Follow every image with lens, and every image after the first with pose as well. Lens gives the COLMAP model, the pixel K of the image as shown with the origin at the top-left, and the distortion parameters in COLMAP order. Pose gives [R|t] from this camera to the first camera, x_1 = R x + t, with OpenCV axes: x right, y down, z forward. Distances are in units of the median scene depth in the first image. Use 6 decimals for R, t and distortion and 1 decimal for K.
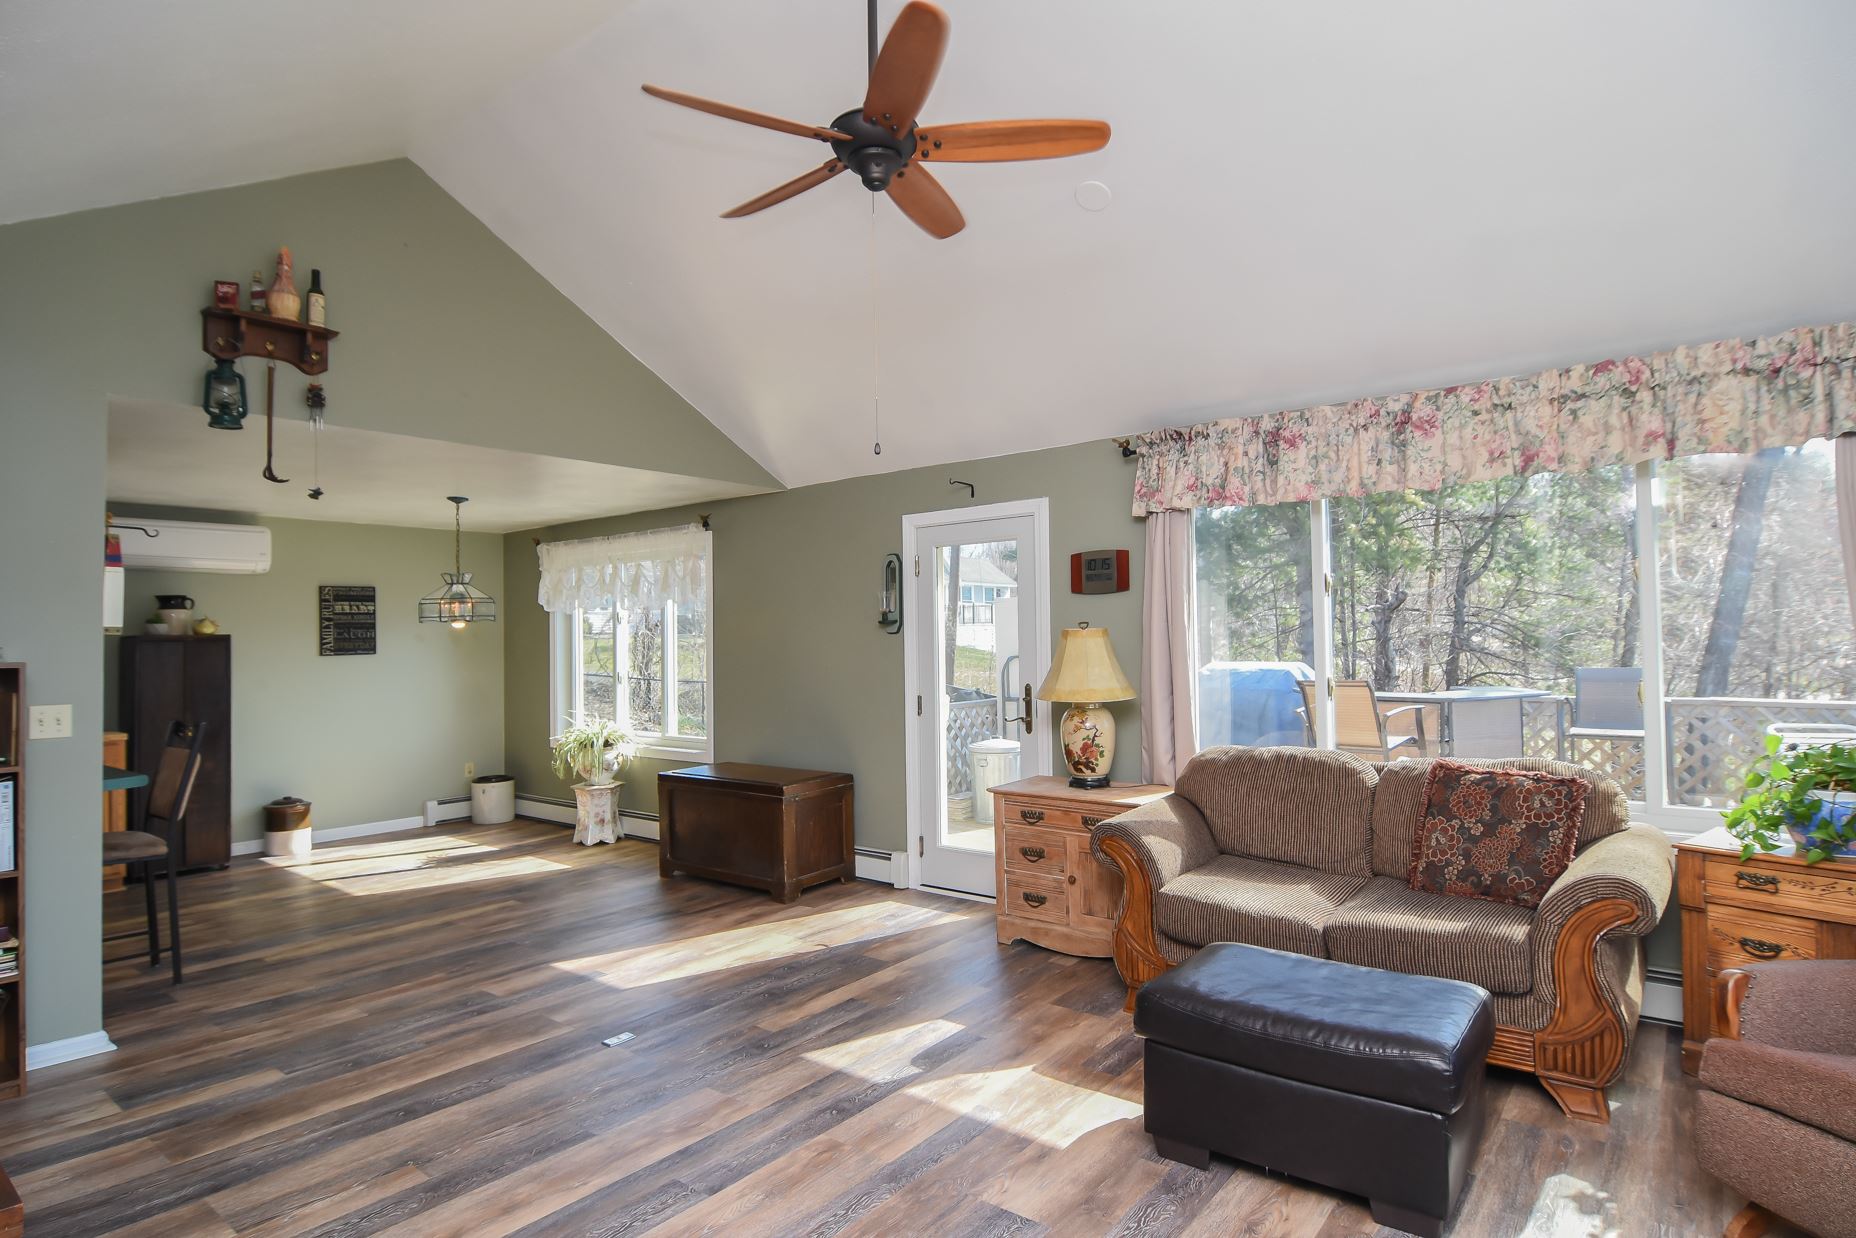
lens RADIAL K [[994.3, 0, 923.6], [0, 994.3, 612.5], [0, 0, 1]] dist [-0.003977, -0.013617]
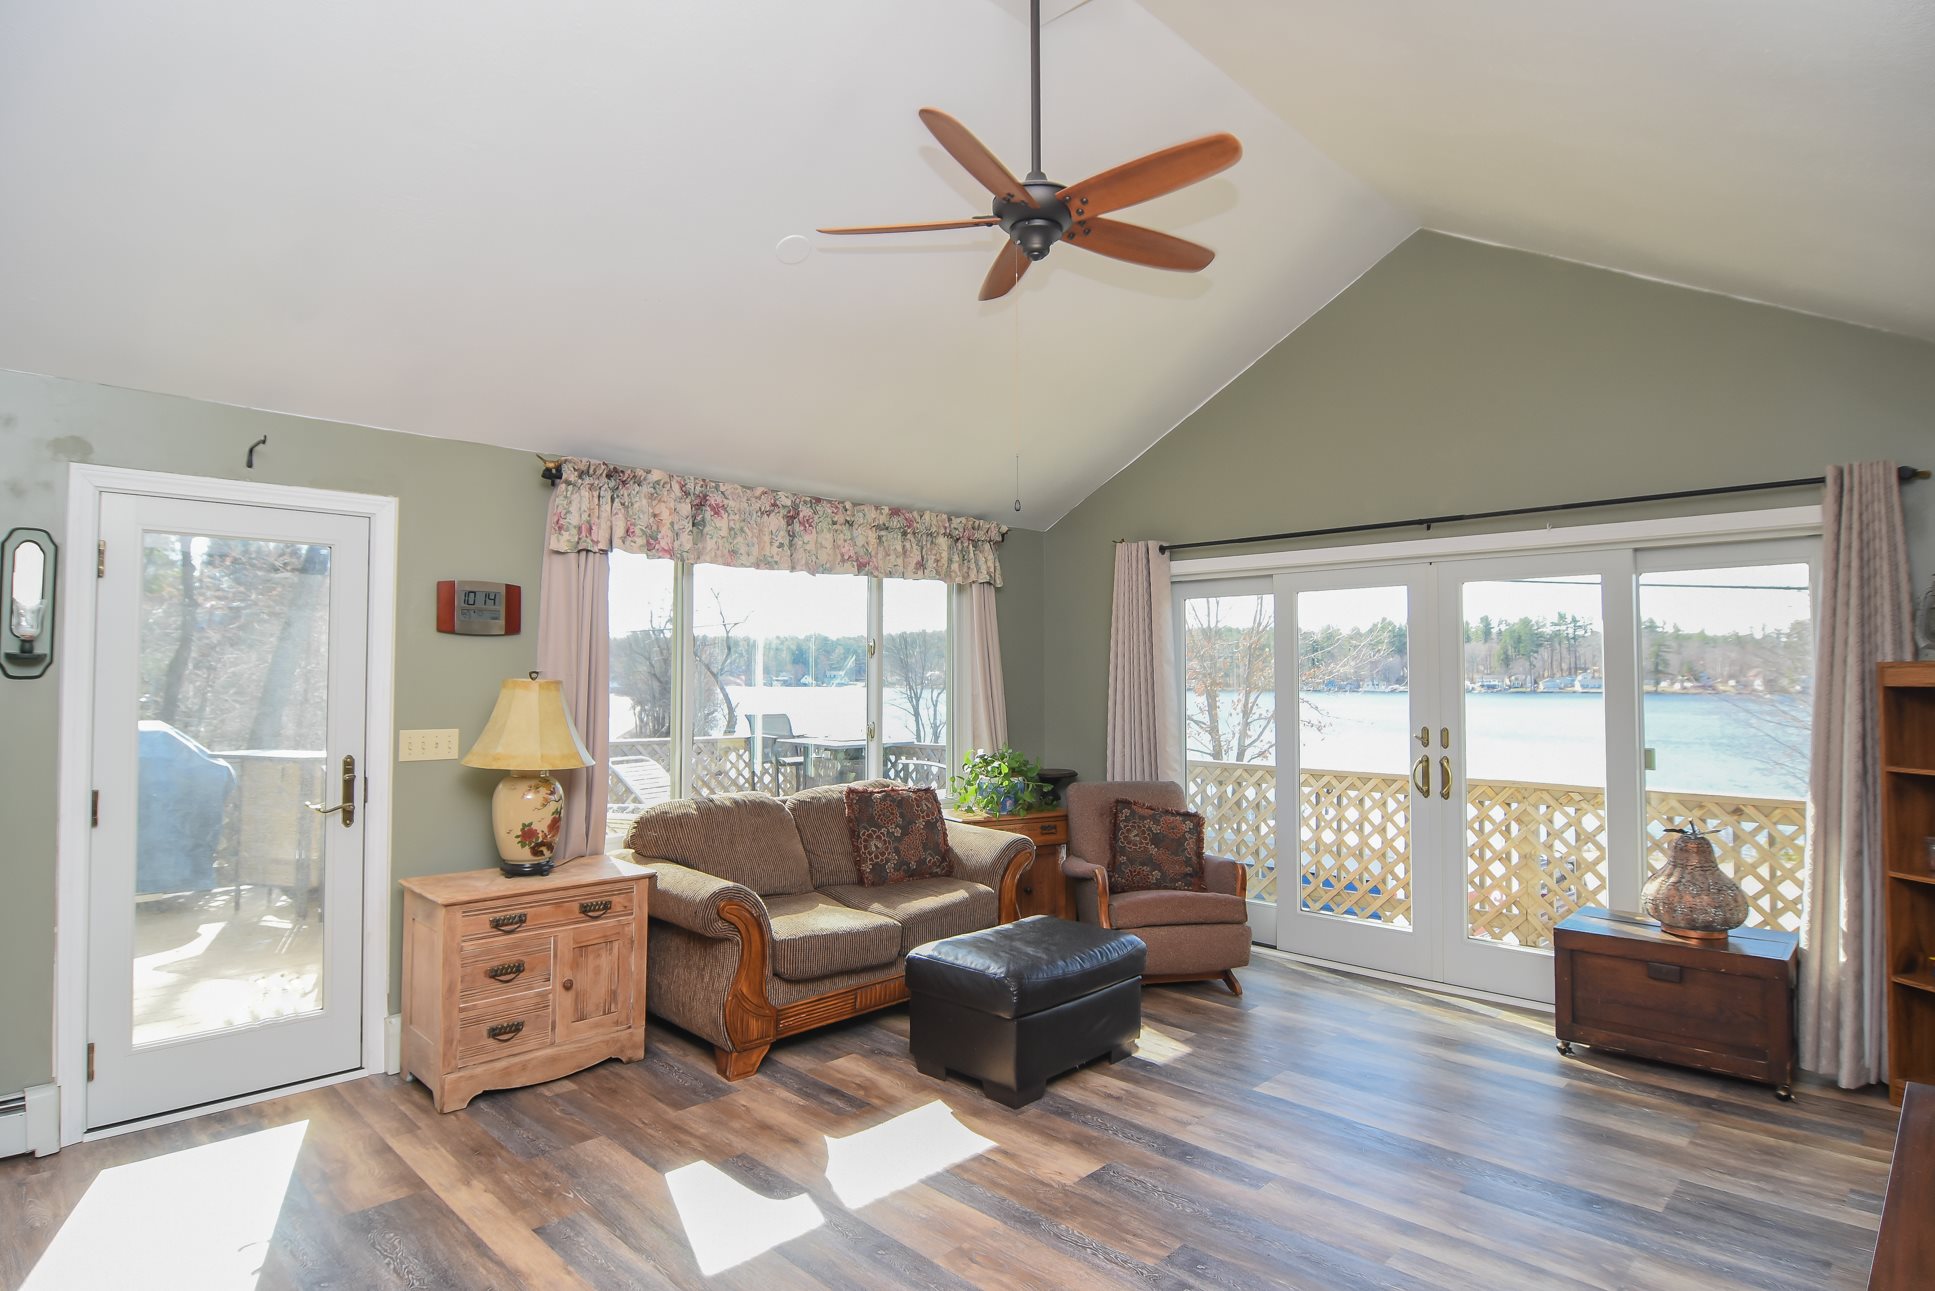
lens RADIAL K [[1036.6, 0, 962.9], [0, 1036.6, 638.7], [0, 0, 1]] dist [-0.003977, -0.013617]
pose [[0.104165, 0.053719, 0.993108, -0.686880], [-0.031694, 0.998212, -0.050670, 0.015241], [-0.994055, -0.026198, 0.105681, 0.591562]]
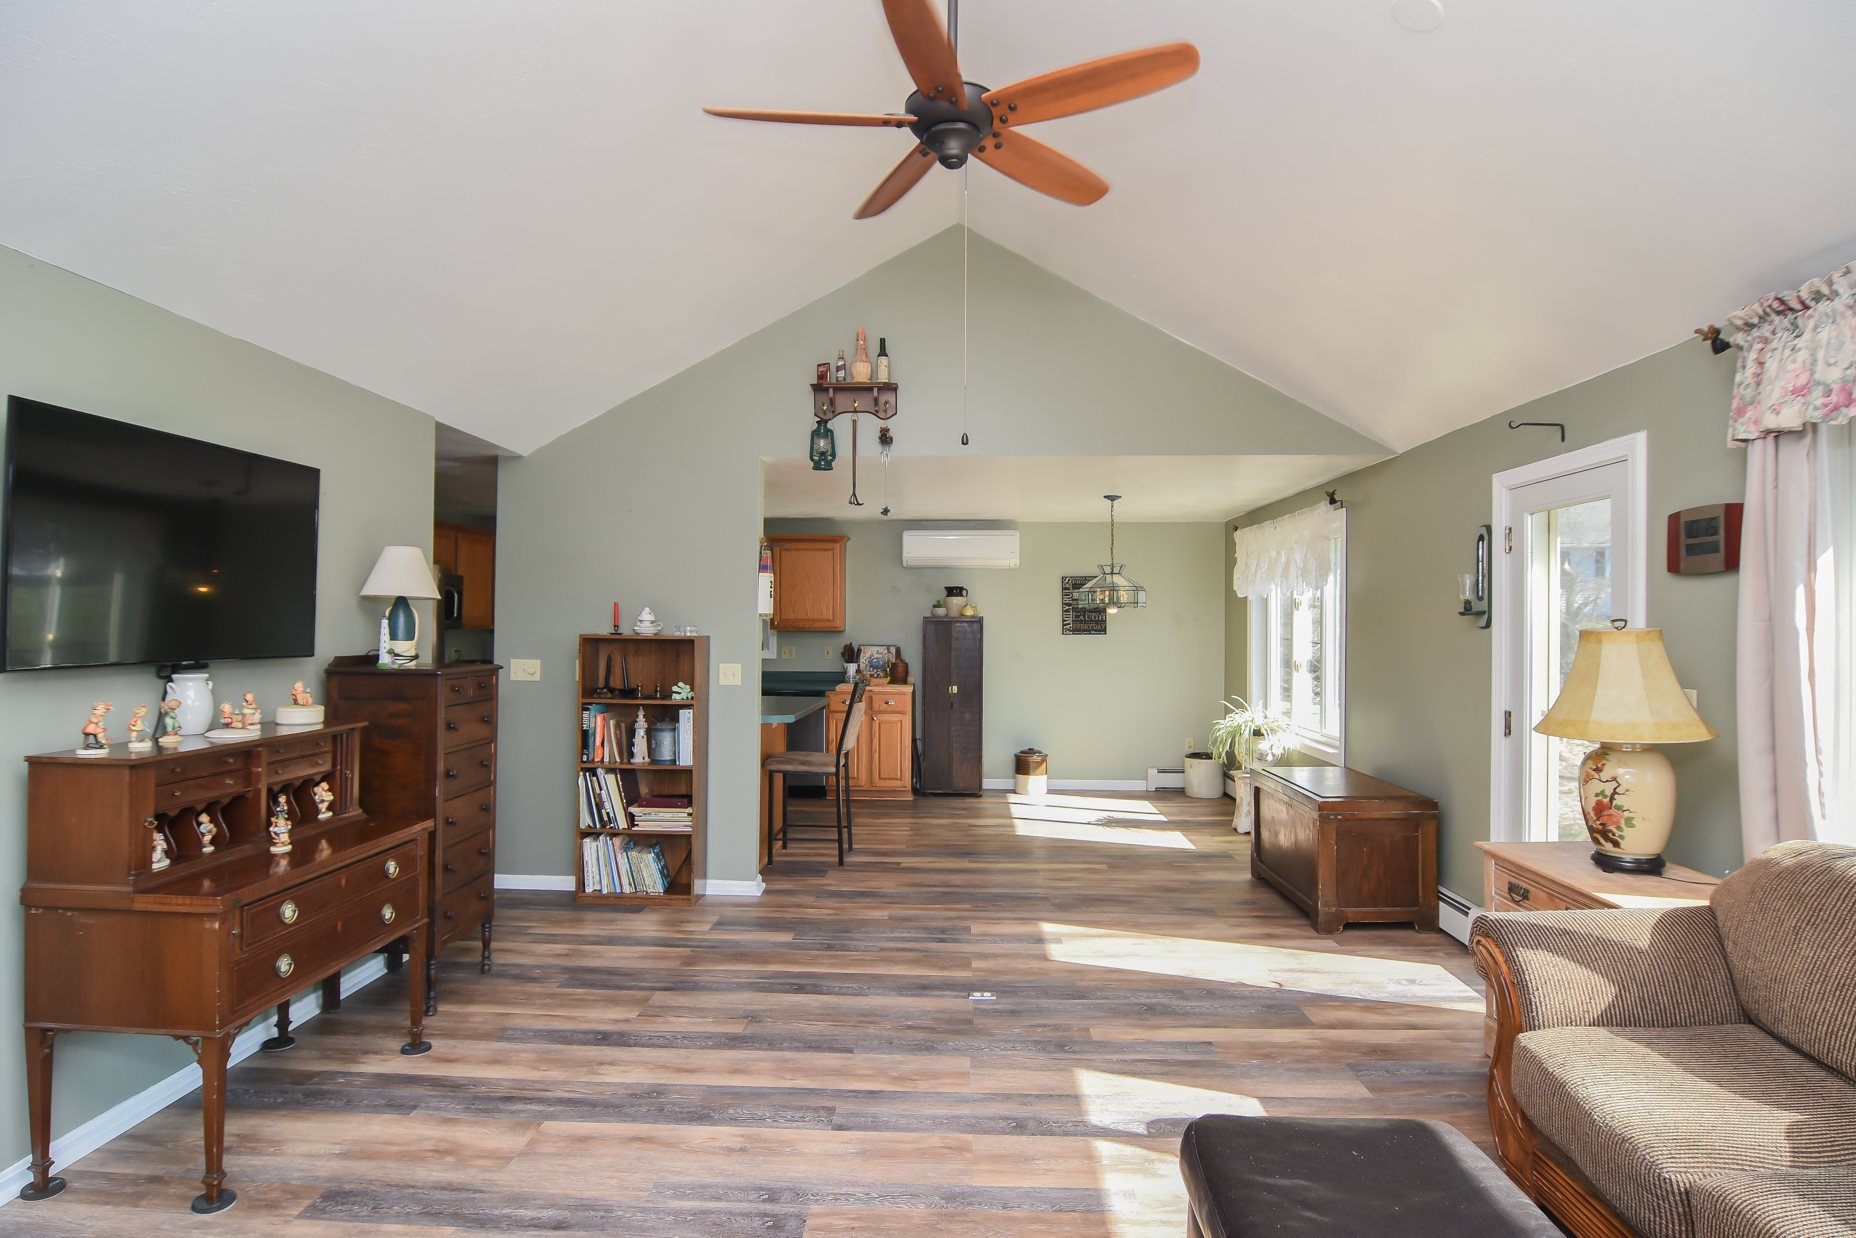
lens RADIAL K [[994.3, 0, 923.6], [0, 994.3, 612.5], [0, 0, 1]] dist [-0.003977, -0.013617]
pose [[0.591584, 0.010717, -0.806172, 0.440781], [0.006274, 0.999820, 0.017895, -0.009947], [0.806219, -0.015644, 0.591411, 0.253050]]
